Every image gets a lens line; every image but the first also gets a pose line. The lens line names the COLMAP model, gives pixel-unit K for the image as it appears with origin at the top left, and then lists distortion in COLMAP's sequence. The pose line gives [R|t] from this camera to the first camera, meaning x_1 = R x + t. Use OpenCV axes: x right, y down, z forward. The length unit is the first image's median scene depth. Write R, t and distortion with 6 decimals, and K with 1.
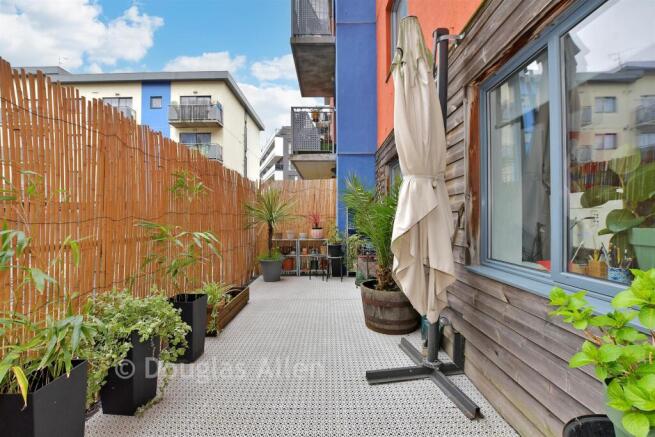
lens RADIAL K [[287.1, 0, 328.5], [0, 287.1, 219.5], [0, 0, 1]] dist [-0.025589, 0.000389]
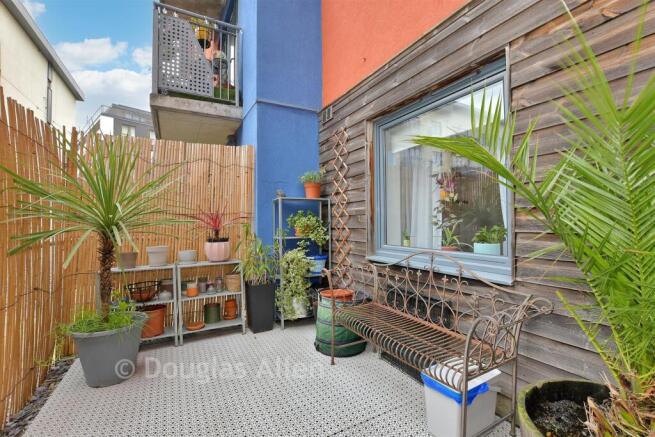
lens RADIAL K [[287.1, 0, 327.1], [0, 287.1, 220.5], [0, 0, 1]] dist [-0.025589, 0.000389]
pose [[0.879824, -0.004289, 0.475280, -0.110538], [0.009118, 0.999928, -0.007855, 0.002586], [-0.475212, 0.011245, 0.879800, 0.475425]]
